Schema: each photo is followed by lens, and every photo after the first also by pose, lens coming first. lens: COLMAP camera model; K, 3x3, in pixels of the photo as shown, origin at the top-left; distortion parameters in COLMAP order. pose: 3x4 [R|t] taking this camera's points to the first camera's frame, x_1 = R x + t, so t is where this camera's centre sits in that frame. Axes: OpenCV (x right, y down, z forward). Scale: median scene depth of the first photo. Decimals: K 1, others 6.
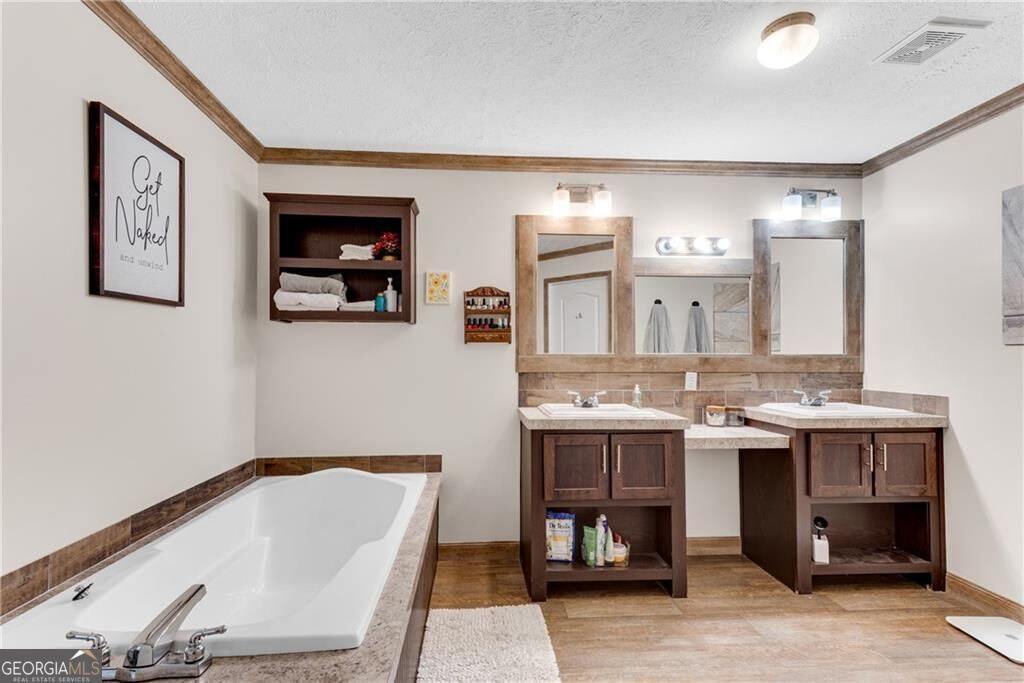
lens RADIAL K [[476.2, 0, 510.5], [0, 476.2, 346.9], [0, 0, 1]] dist [0.028802, -0.004224]
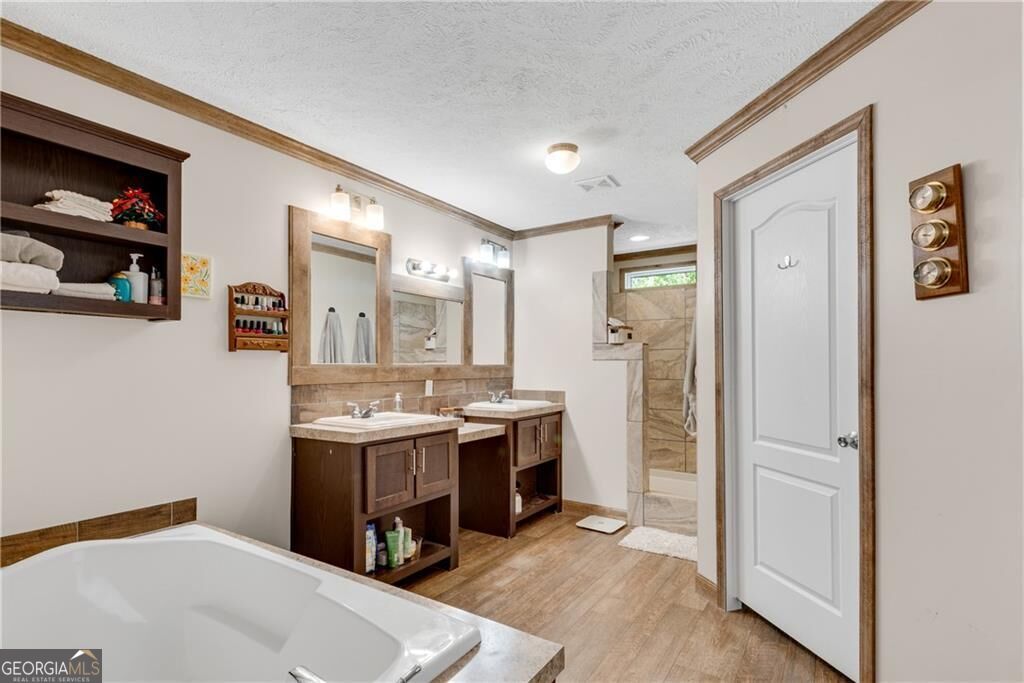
lens RADIAL K [[512.9, 0, 511.0], [0, 512.9, 352.0], [0, 0, 1]] dist [0.018104, 0.000533]
pose [[0.594483, 0.020701, 0.803842, -0.529153], [-0.018404, 0.999757, -0.012136, -0.003510], [-0.803898, -0.007579, 0.594719, 0.116132]]
